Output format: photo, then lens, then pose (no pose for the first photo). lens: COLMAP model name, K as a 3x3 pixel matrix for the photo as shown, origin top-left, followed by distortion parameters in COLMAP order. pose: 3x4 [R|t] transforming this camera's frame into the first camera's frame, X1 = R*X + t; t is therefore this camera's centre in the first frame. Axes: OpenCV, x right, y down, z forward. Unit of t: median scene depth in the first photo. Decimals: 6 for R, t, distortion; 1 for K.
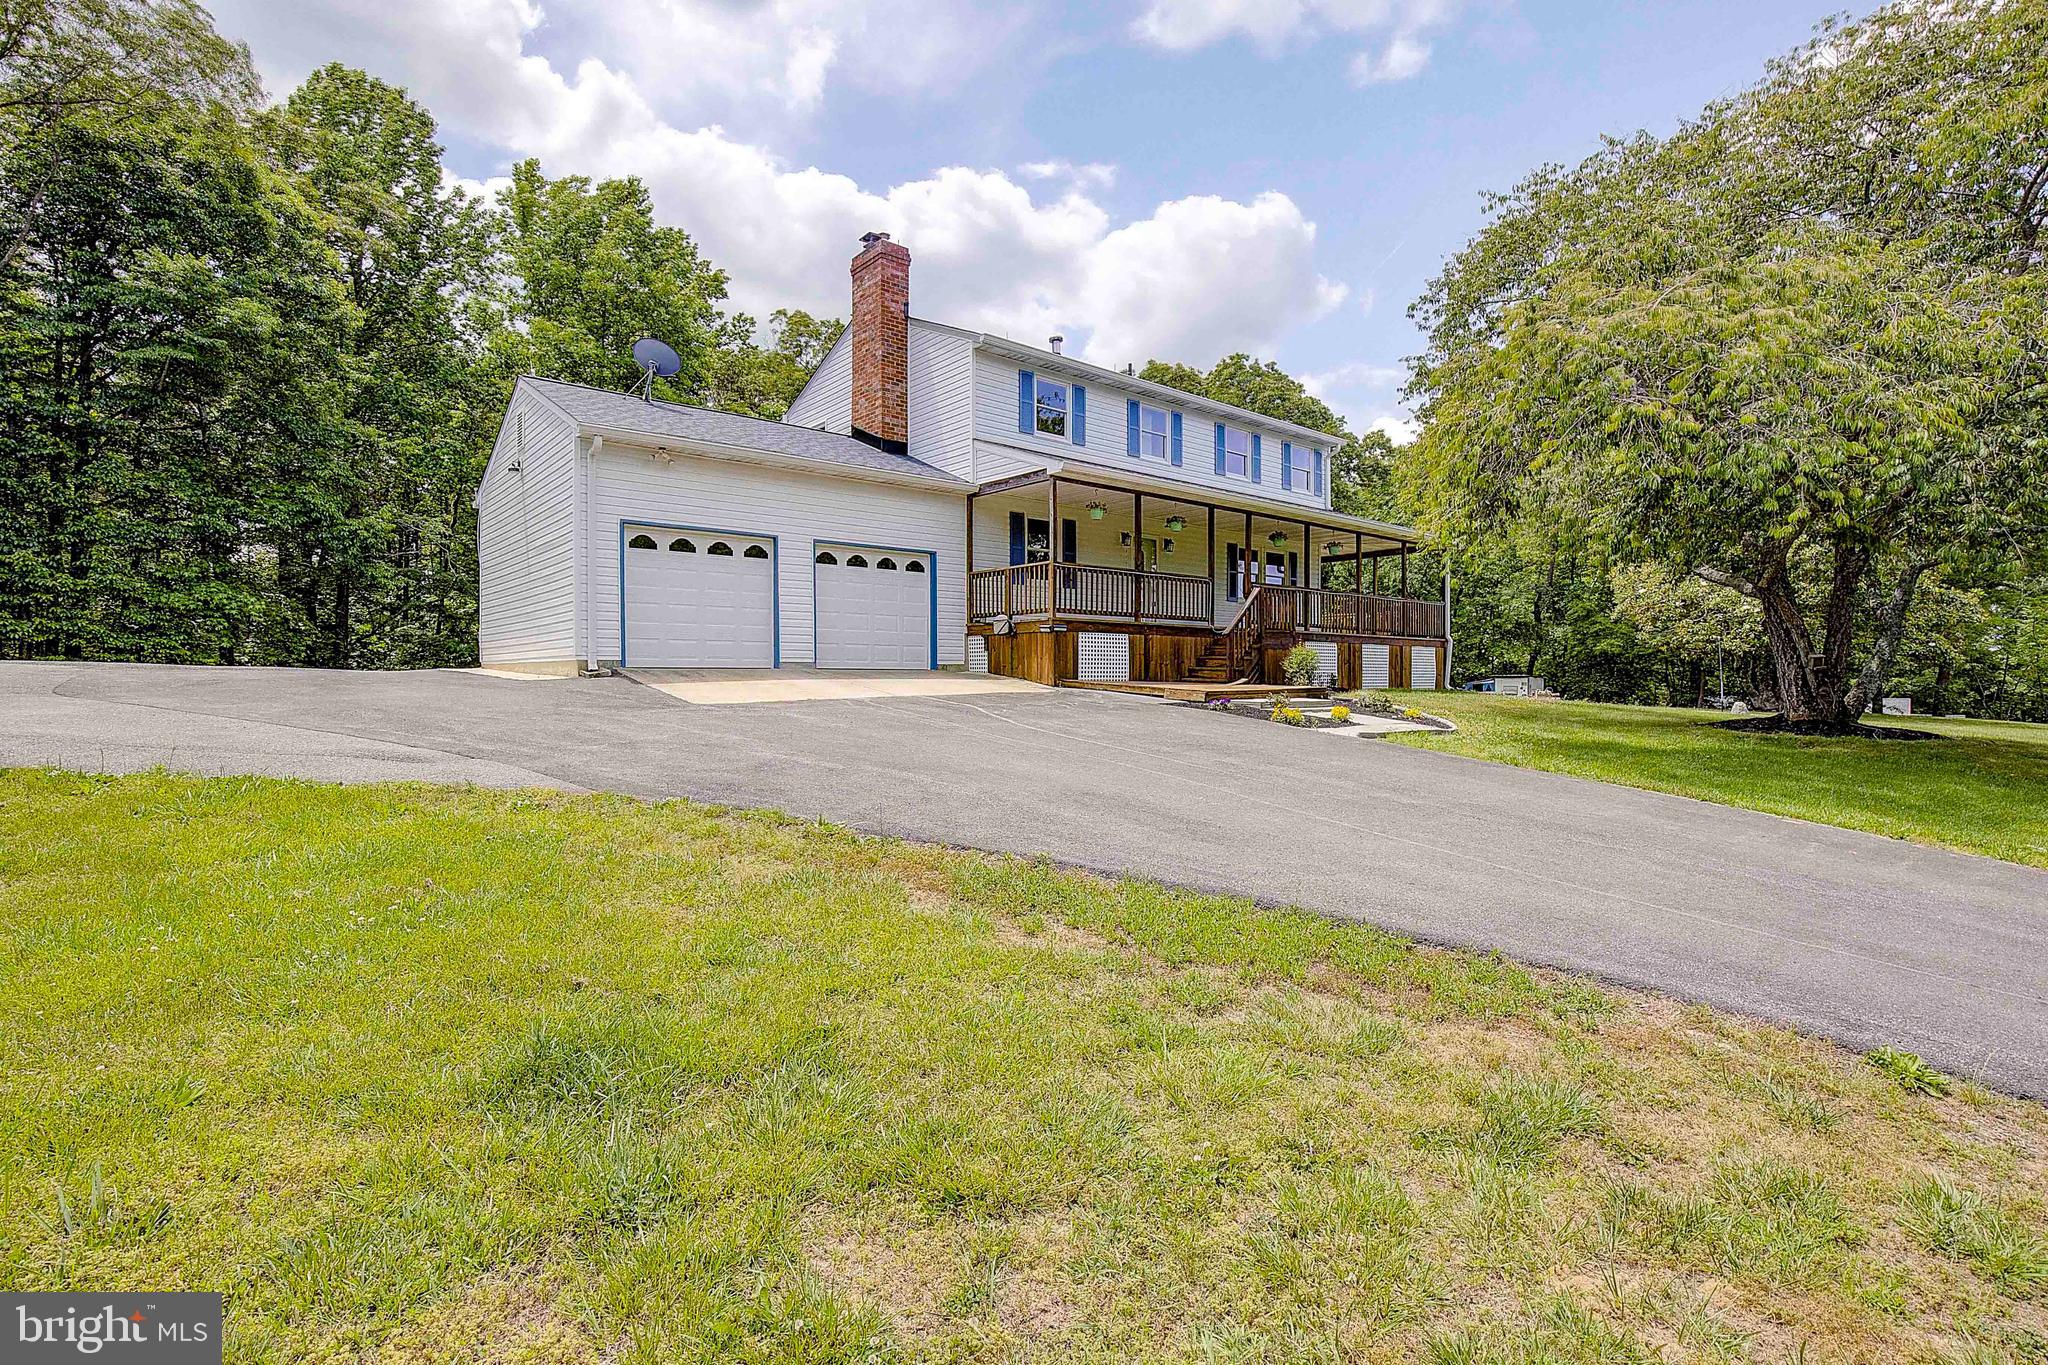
lens RADIAL K [[940.9, 0, 1032.9], [0, 940.9, 684.0], [0, 0, 1]] dist [-0.012556, -0.000035]
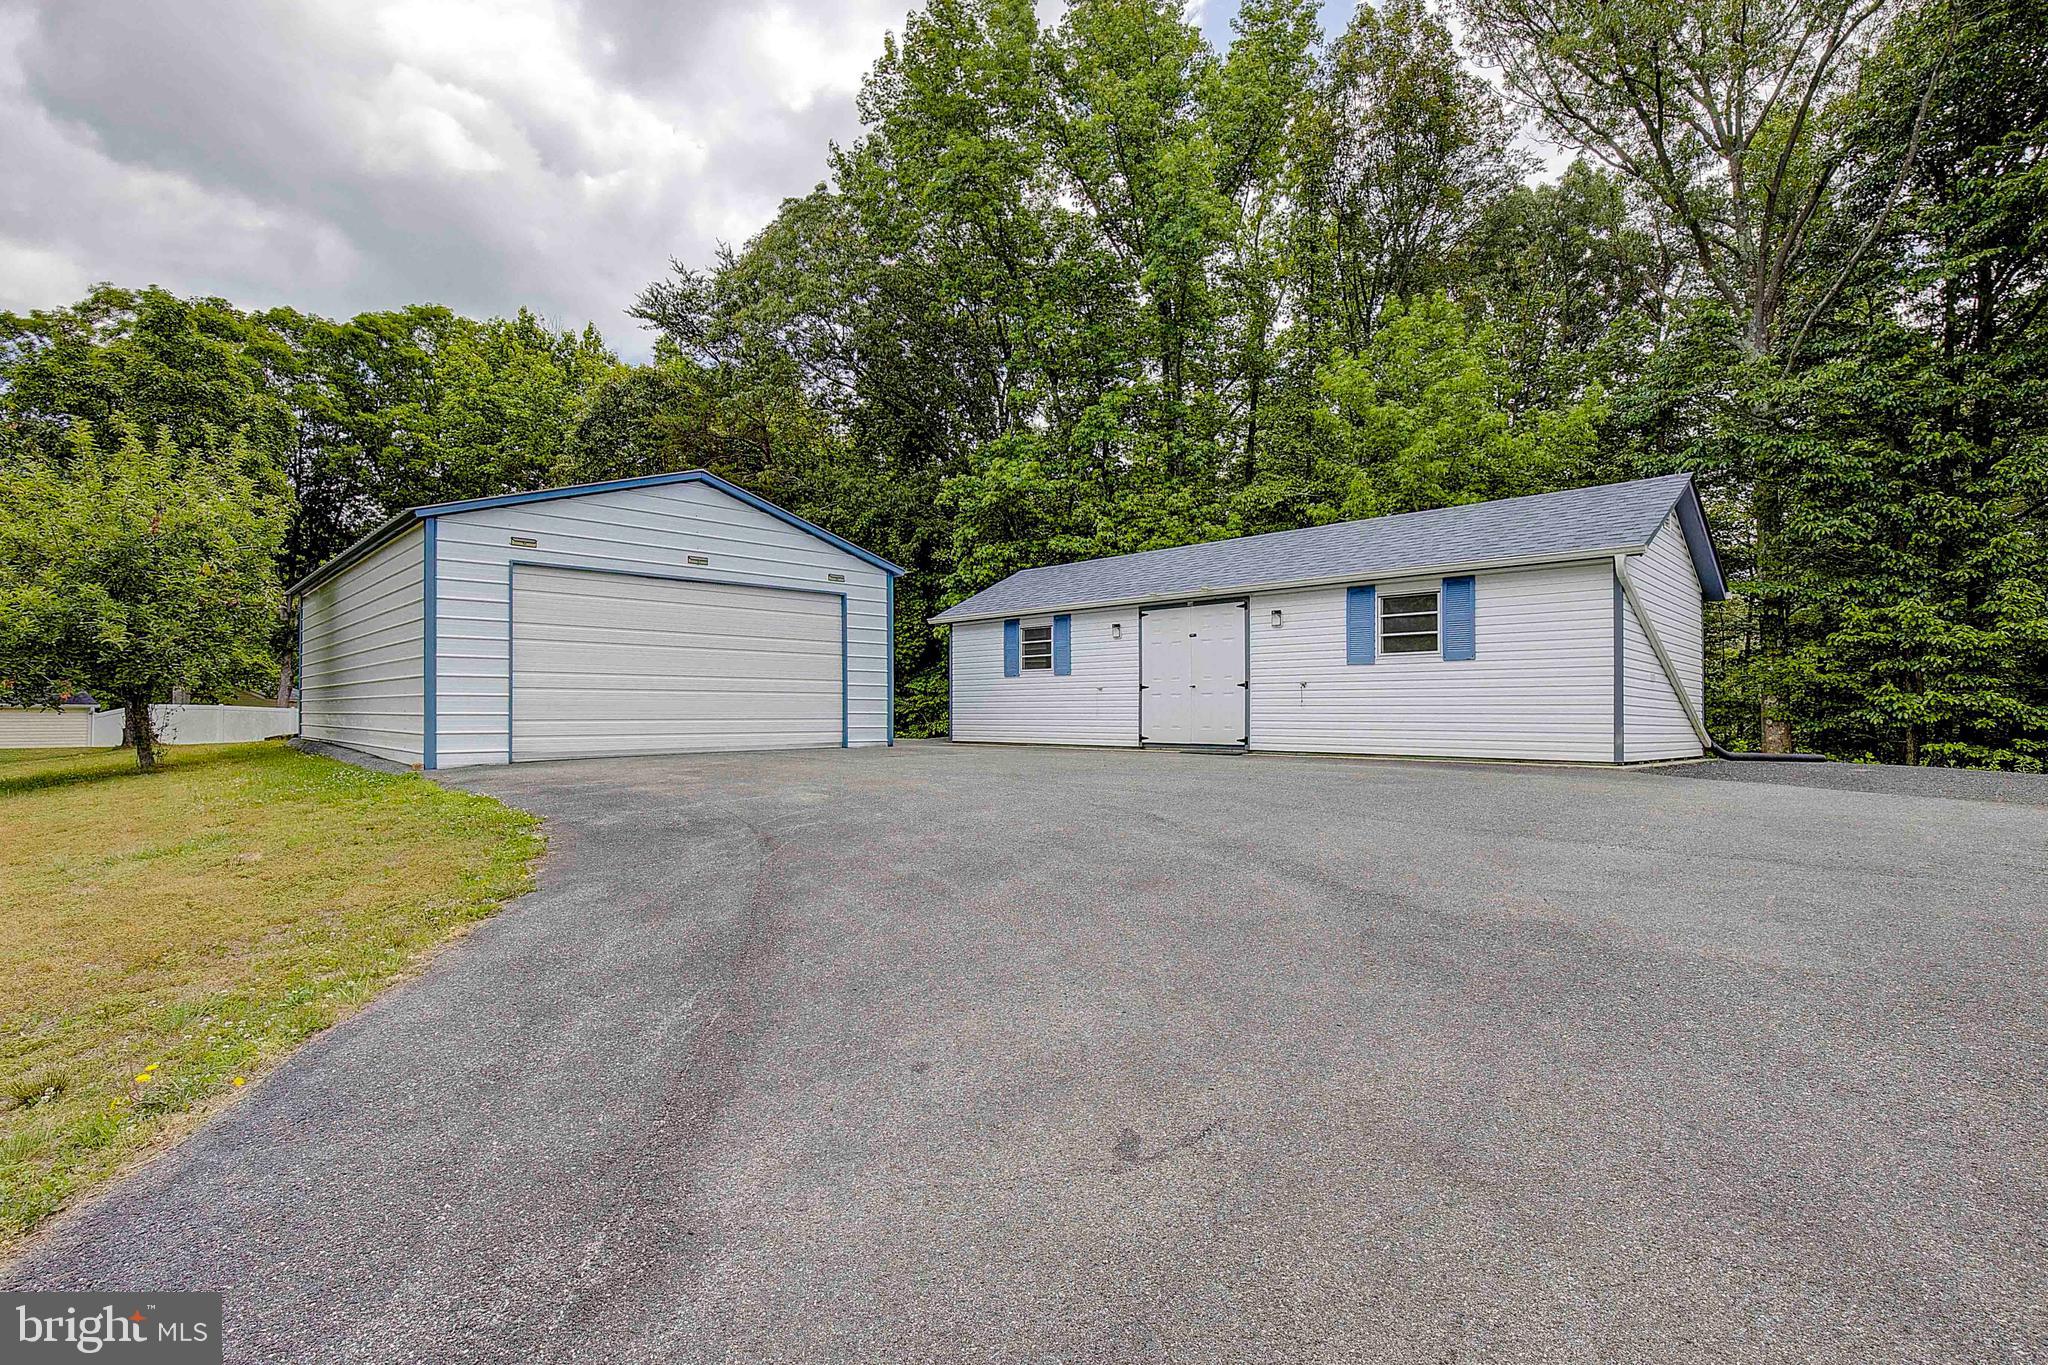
lens RADIAL K [[978.8, 0, 1083.7], [0, 978.8, 693.2], [0, 0, 1]] dist [-0.009327, 0.000208]
pose [[0.064382, -0.026584, -0.997571, -0.463948], [-0.022003, 0.999364, -0.028051, -0.042648], [0.997683, 0.023755, 0.063756, 0.380468]]
